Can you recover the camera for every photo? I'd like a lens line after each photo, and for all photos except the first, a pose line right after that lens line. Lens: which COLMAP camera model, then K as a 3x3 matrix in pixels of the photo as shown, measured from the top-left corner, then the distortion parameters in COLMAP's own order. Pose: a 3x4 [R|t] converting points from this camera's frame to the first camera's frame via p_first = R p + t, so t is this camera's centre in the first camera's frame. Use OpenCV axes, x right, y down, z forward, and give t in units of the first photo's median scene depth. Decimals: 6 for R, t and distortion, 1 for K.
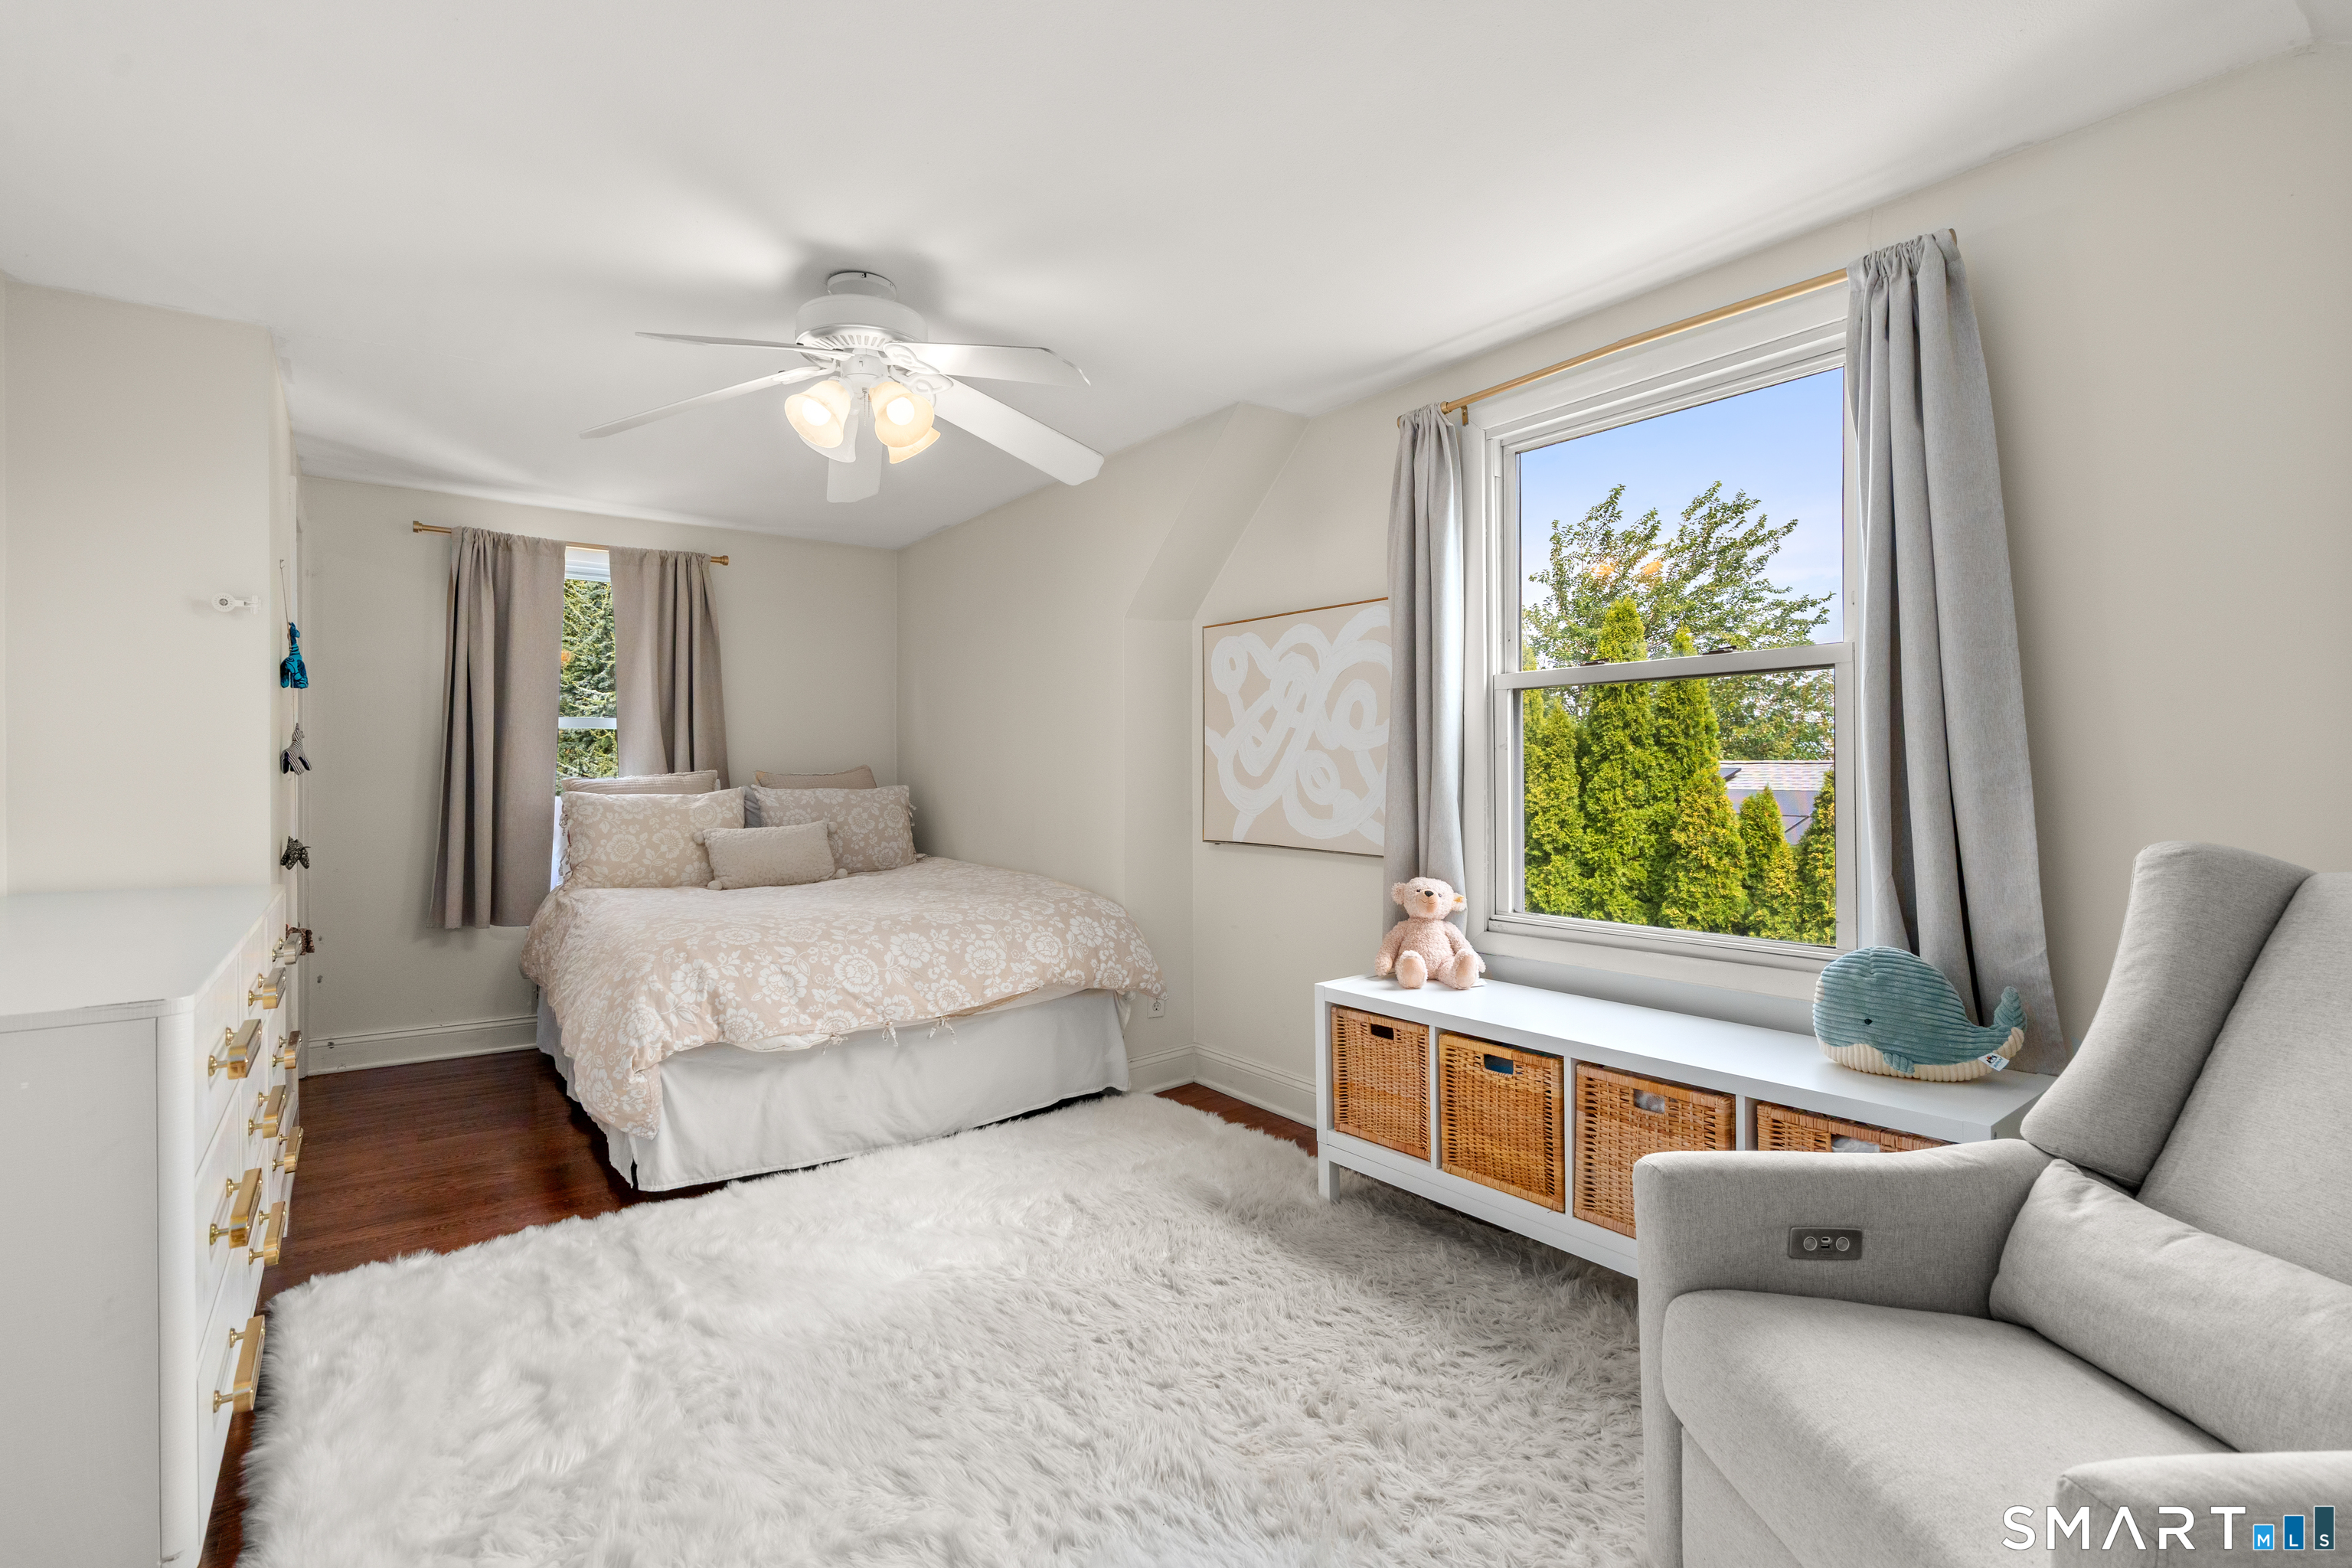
lens RADIAL K [[1084.6, 0, 1171.9], [0, 1084.6, 777.5], [0, 0, 1]] dist [0.000361, 0.006310]
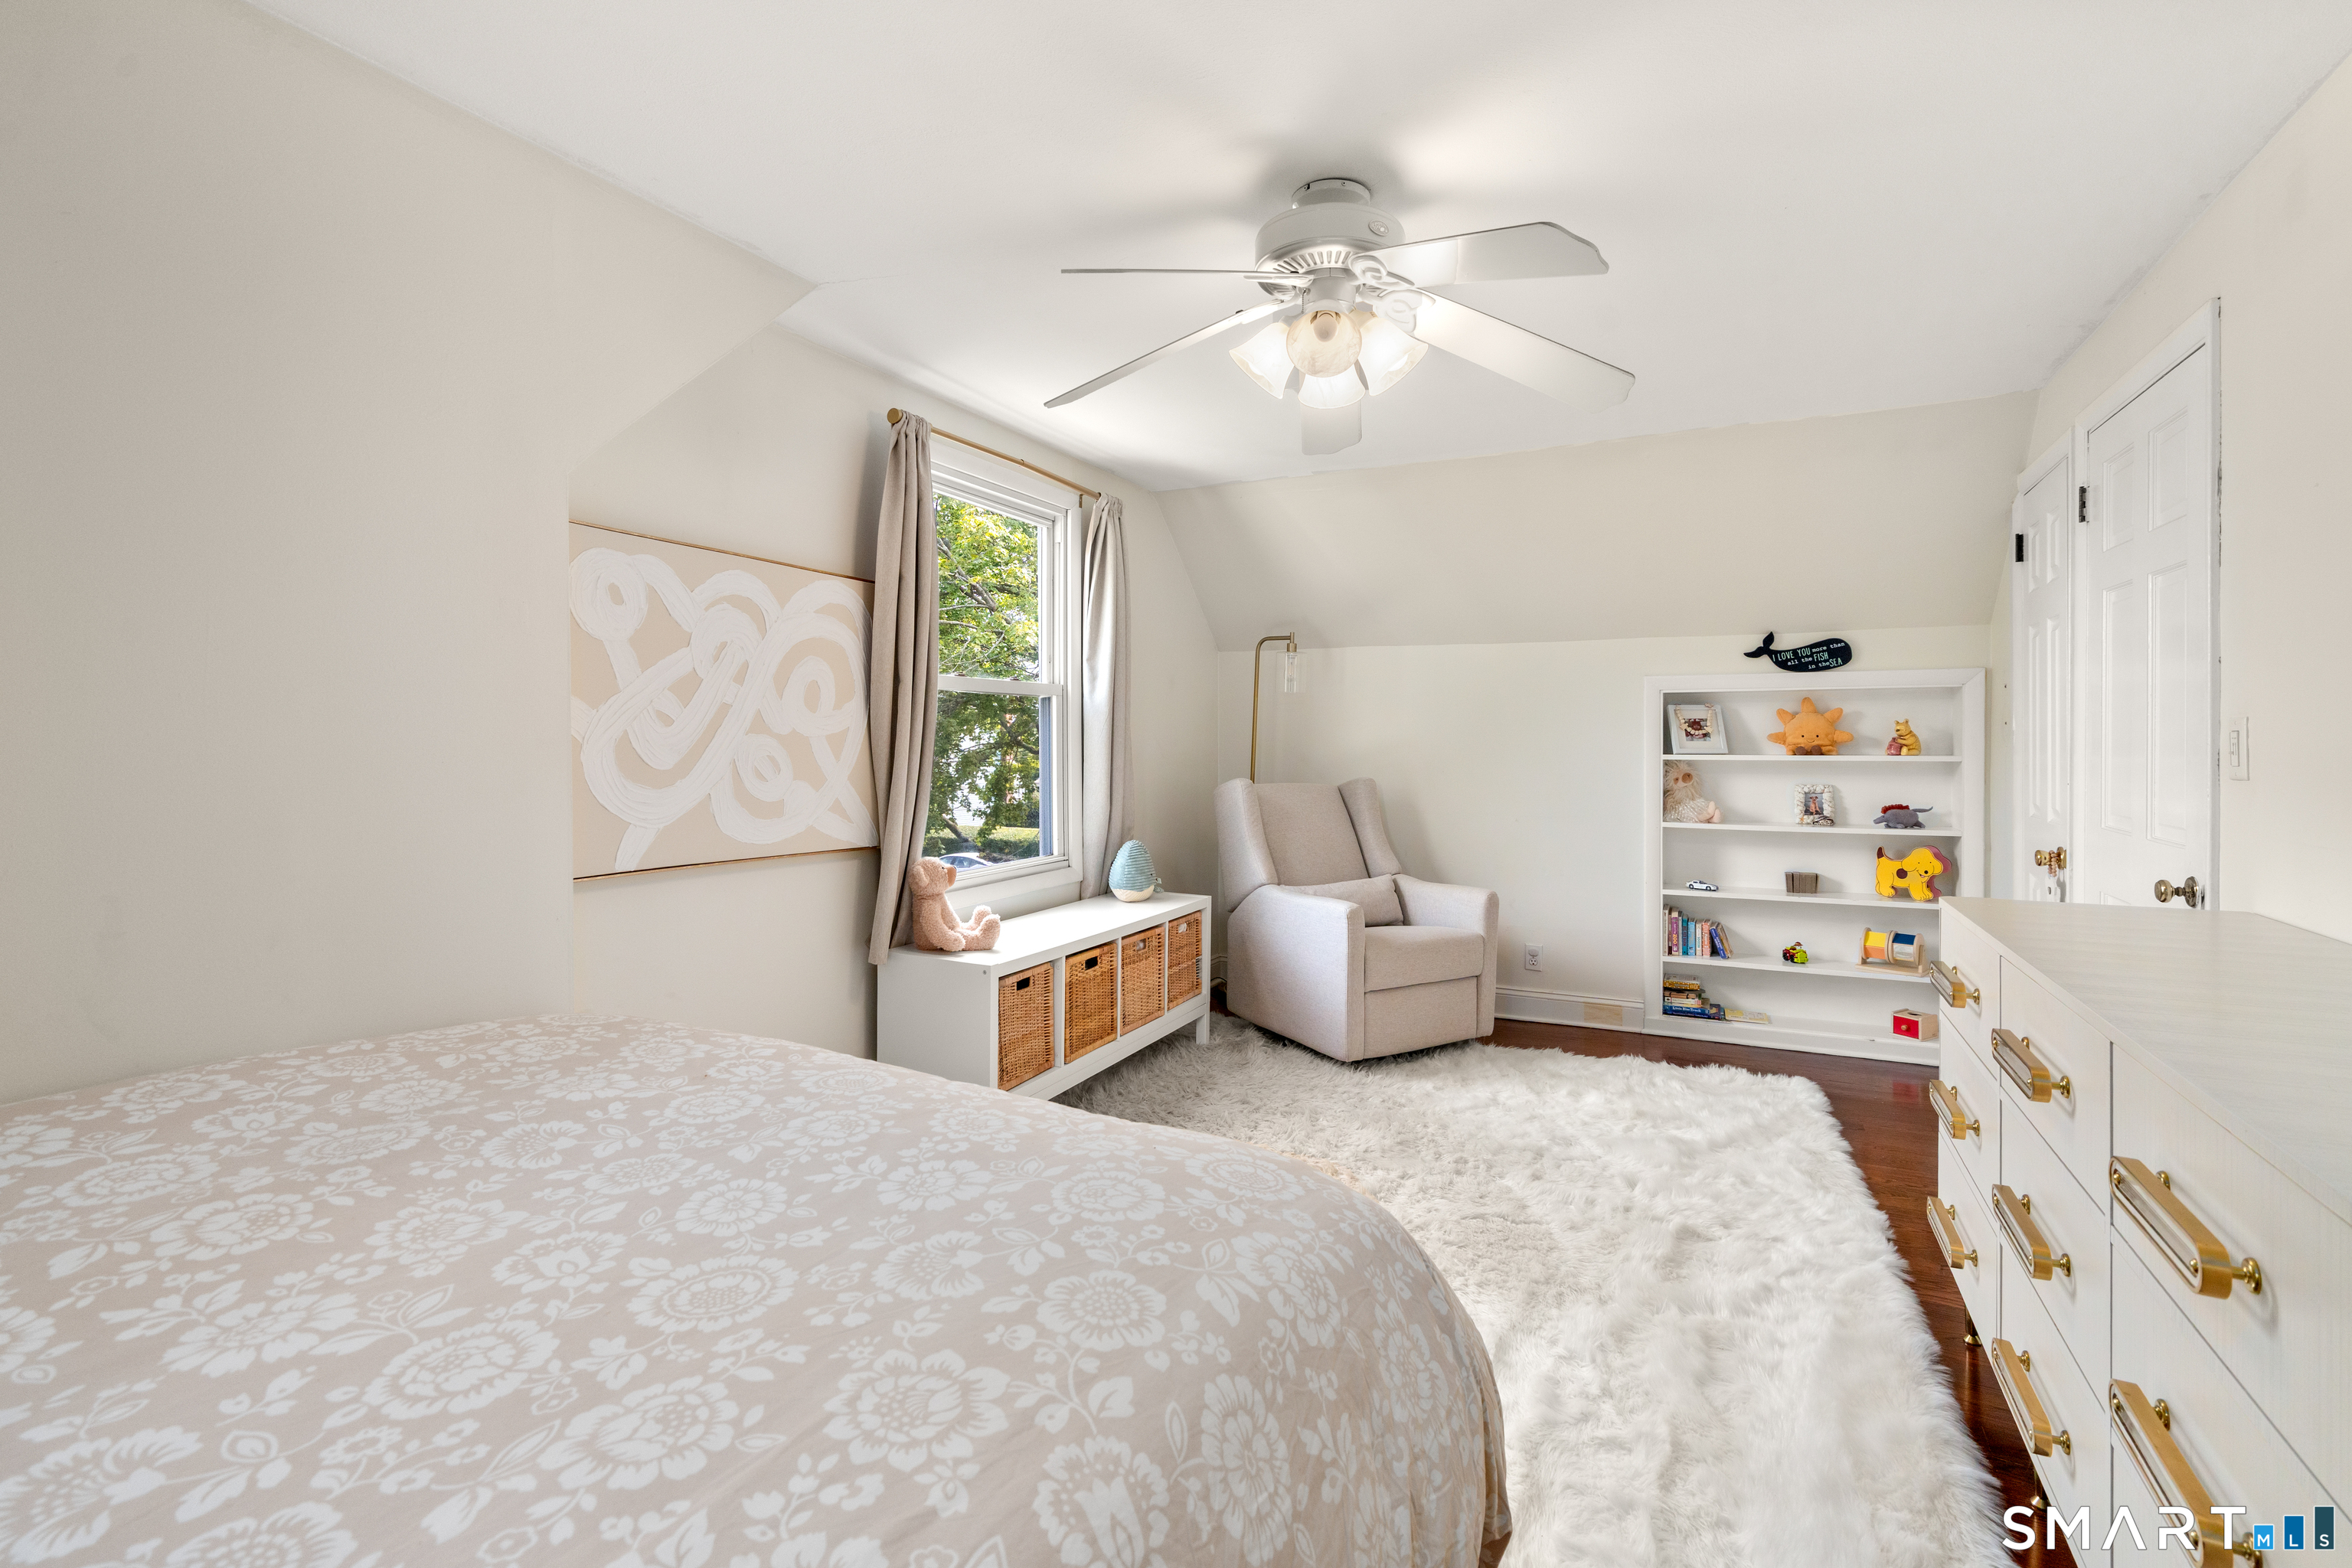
lens RADIAL K [[1095.4, 0, 1173.1], [0, 1095.4, 754.2], [0, 0, 1]] dist [0.000636, 0.000712]
pose [[-0.437921, -0.005750, 0.898995, -0.747225], [0.007376, 0.999923, 0.009988, -0.016577], [-0.898983, 0.011005, -0.437845, 1.103874]]
